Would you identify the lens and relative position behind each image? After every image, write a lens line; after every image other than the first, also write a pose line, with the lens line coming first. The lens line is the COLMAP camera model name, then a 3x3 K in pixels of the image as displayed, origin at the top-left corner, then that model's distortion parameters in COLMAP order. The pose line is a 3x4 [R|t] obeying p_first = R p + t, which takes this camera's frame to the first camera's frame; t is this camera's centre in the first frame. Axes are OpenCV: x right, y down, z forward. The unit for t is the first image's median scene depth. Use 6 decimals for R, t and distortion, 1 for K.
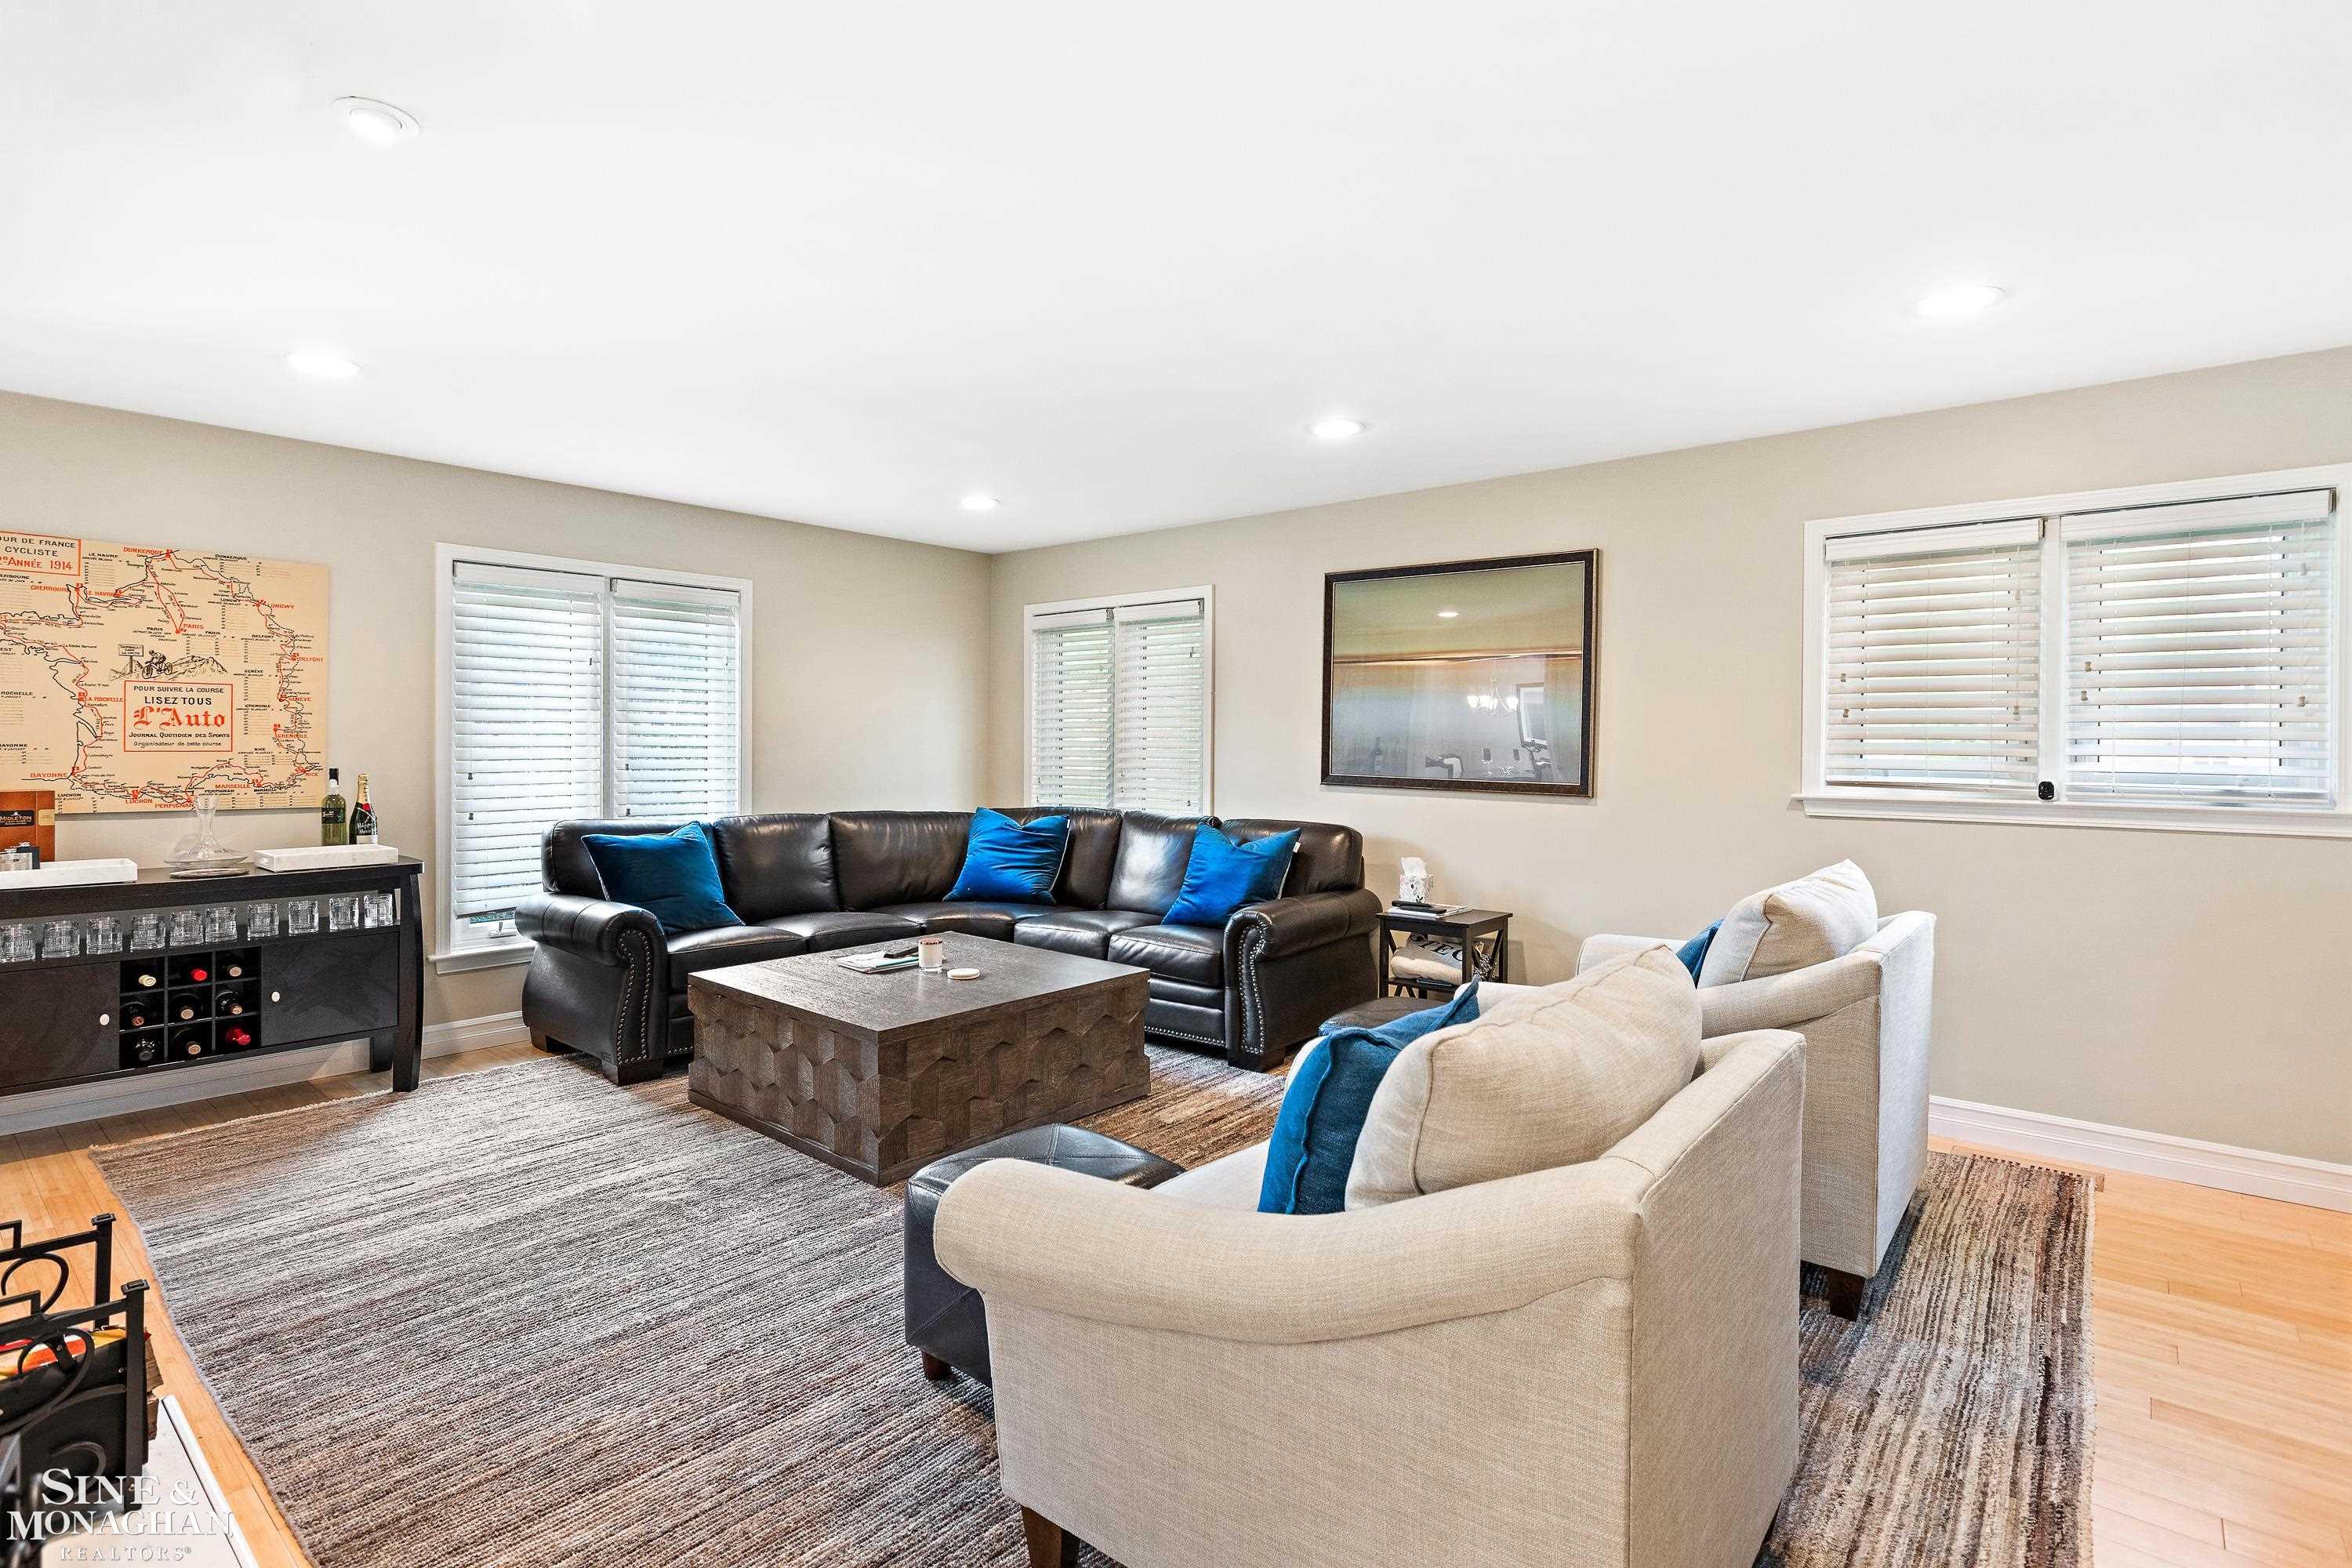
lens RADIAL K [[1117.0, 0, 1171.0], [0, 1117.0, 716.0], [0, 0, 1]] dist [-0.025134, -0.000503]
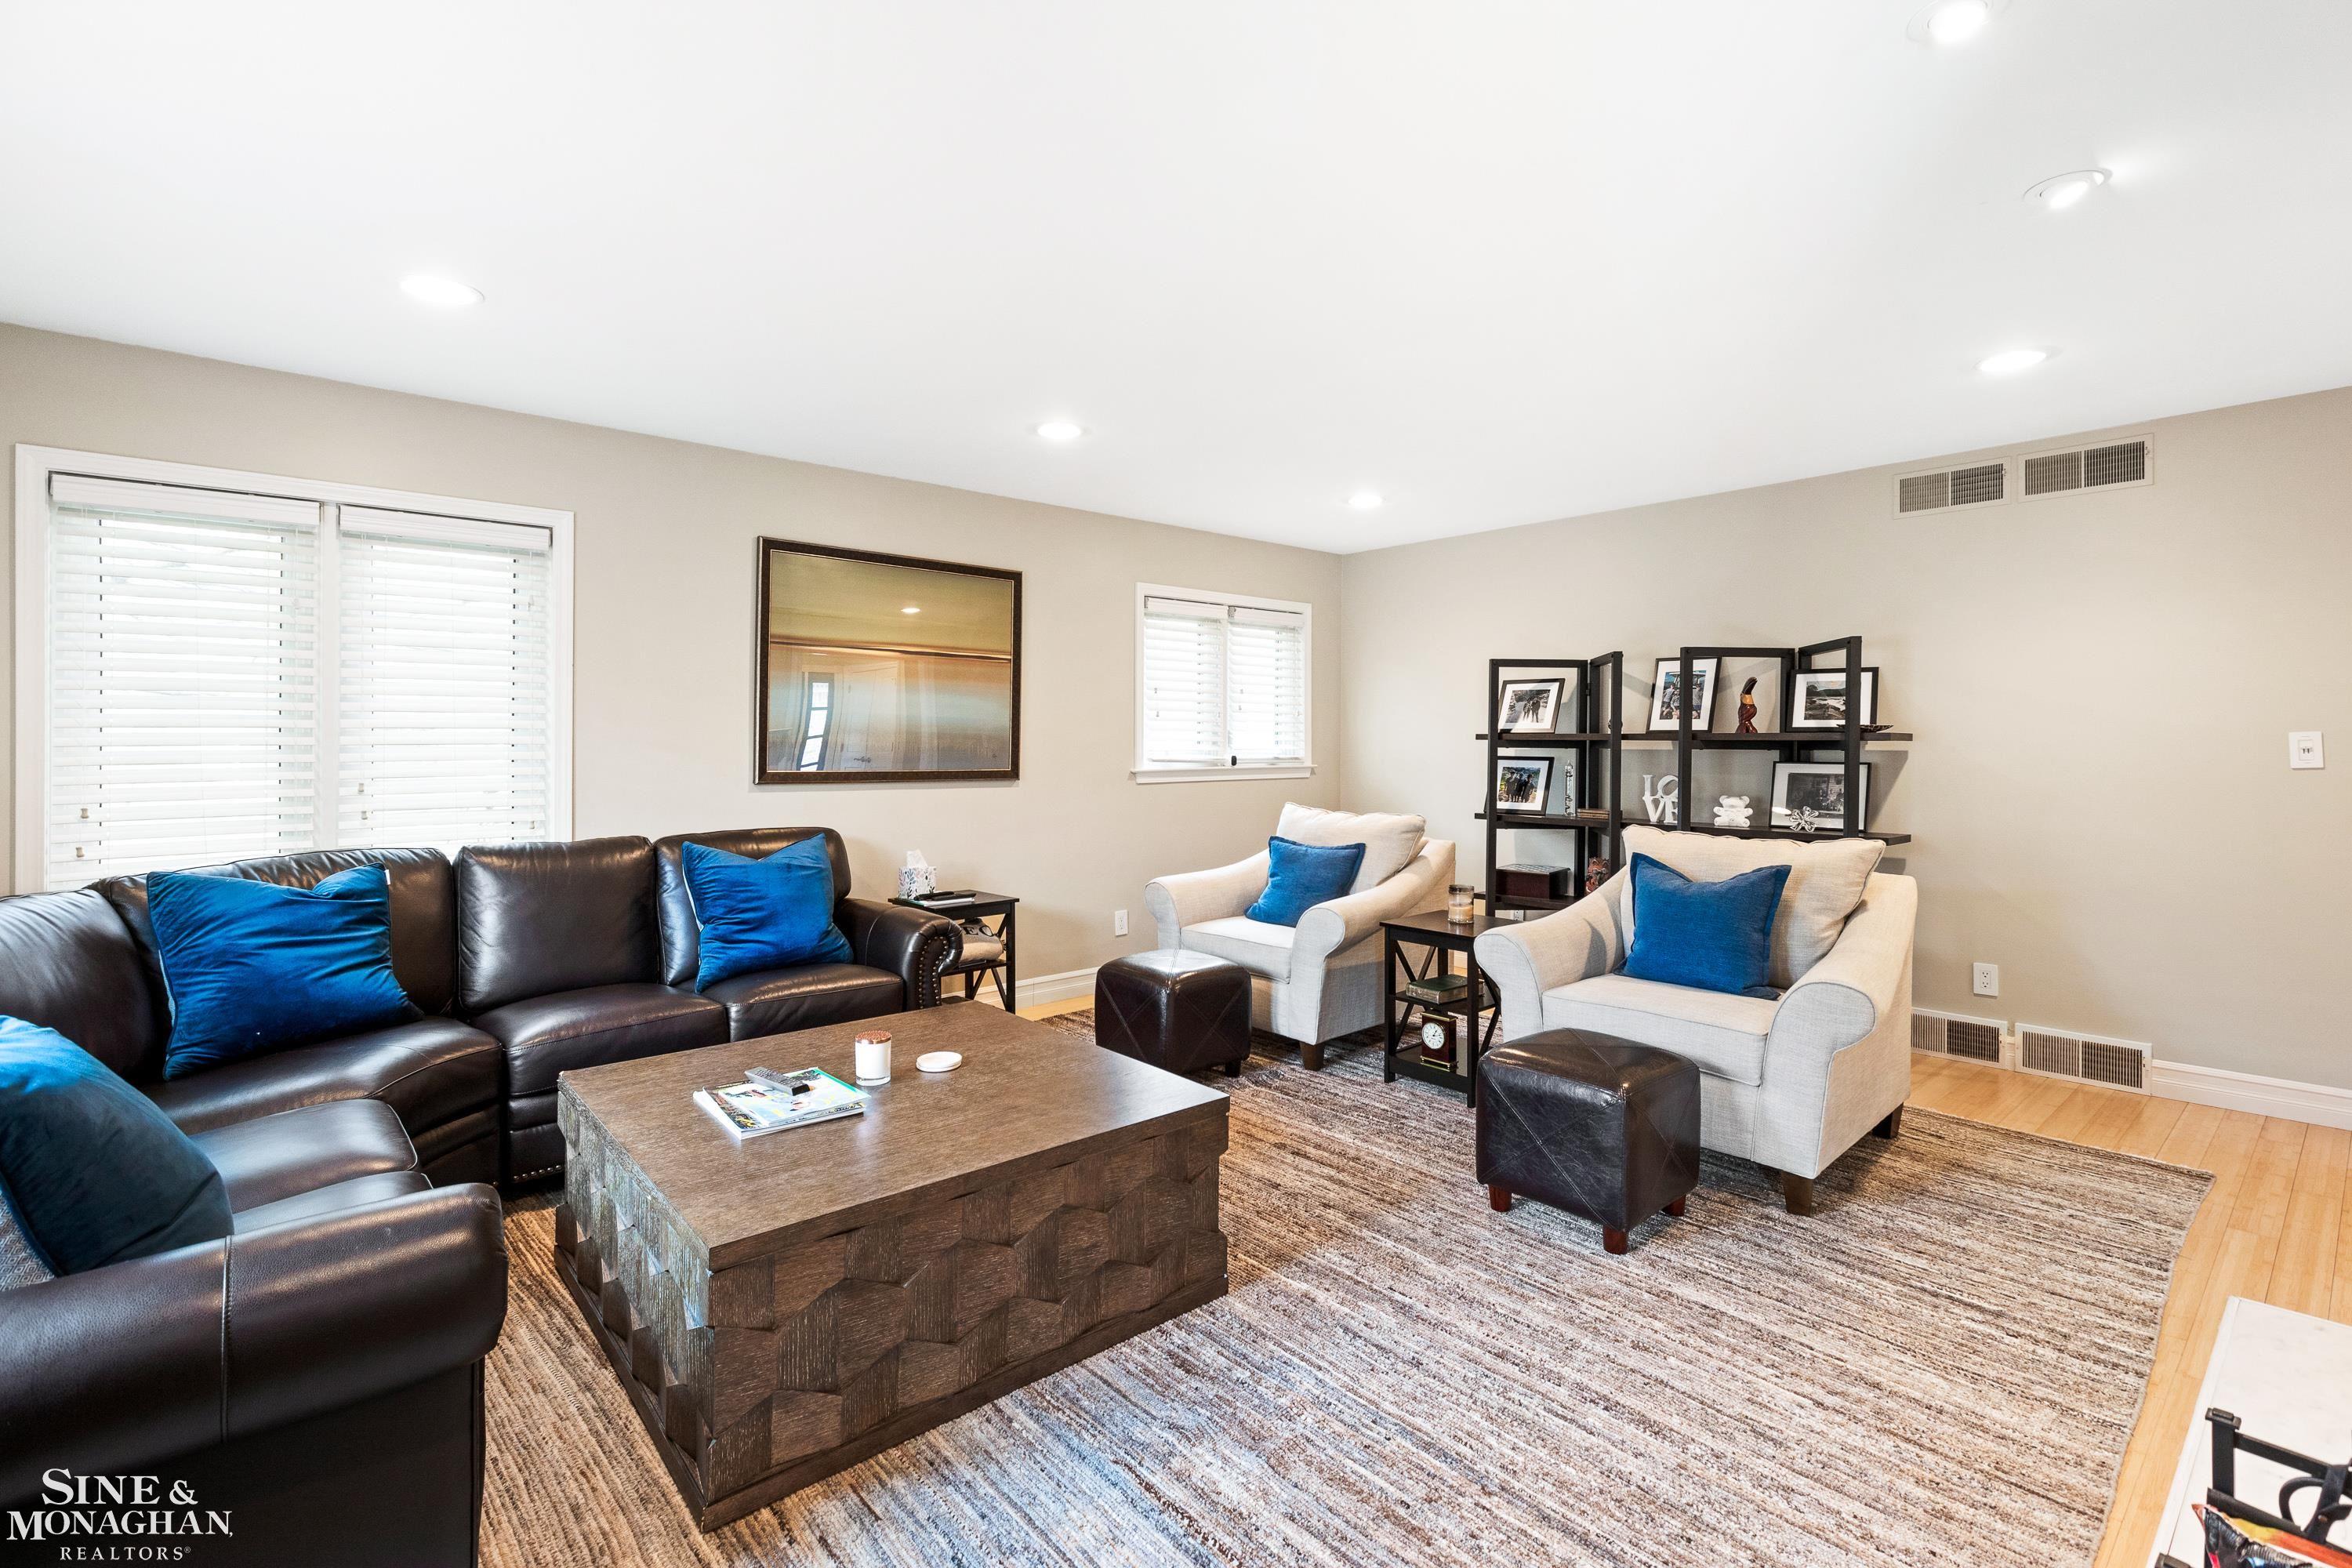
lens RADIAL K [[1074.4, 0, 1170.8], [0, 1074.4, 742.3], [0, 0, 1]] dist [-0.001247, 0.000266]
pose [[0.150633, -0.013804, 0.988493, -0.656789], [-0.026703, 0.999481, 0.018026, 0.006743], [-0.988229, -0.029112, 0.150186, 0.592226]]
